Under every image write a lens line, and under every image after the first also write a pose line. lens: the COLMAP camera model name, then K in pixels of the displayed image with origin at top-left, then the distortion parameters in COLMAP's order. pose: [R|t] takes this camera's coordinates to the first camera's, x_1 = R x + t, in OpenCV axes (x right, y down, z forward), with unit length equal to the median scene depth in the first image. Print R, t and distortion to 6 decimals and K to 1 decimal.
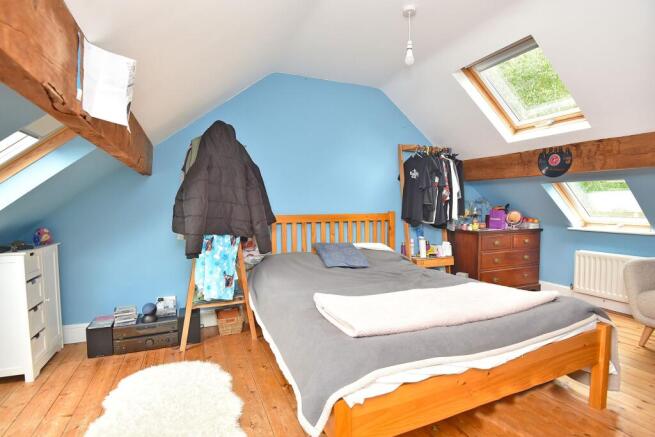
lens RADIAL K [[328.5, 0, 324.5], [0, 328.5, 215.8], [0, 0, 1]] dist [0.000103, -0.029192]
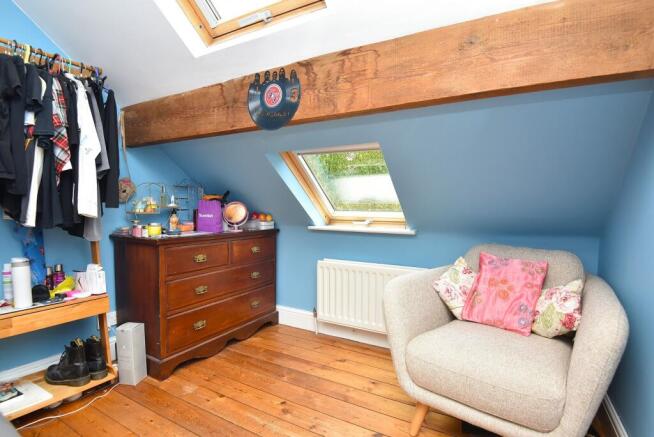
lens RADIAL K [[313.1, 0, 327.0], [0, 313.1, 218.5], [0, 0, 1]] dist [-0.018774, -0.000850]
pose [[0.801811, -0.015656, 0.597372, 0.403812], [0.011799, 0.999877, 0.010367, 0.013098], [-0.597461, -0.001264, 0.801897, 0.471314]]
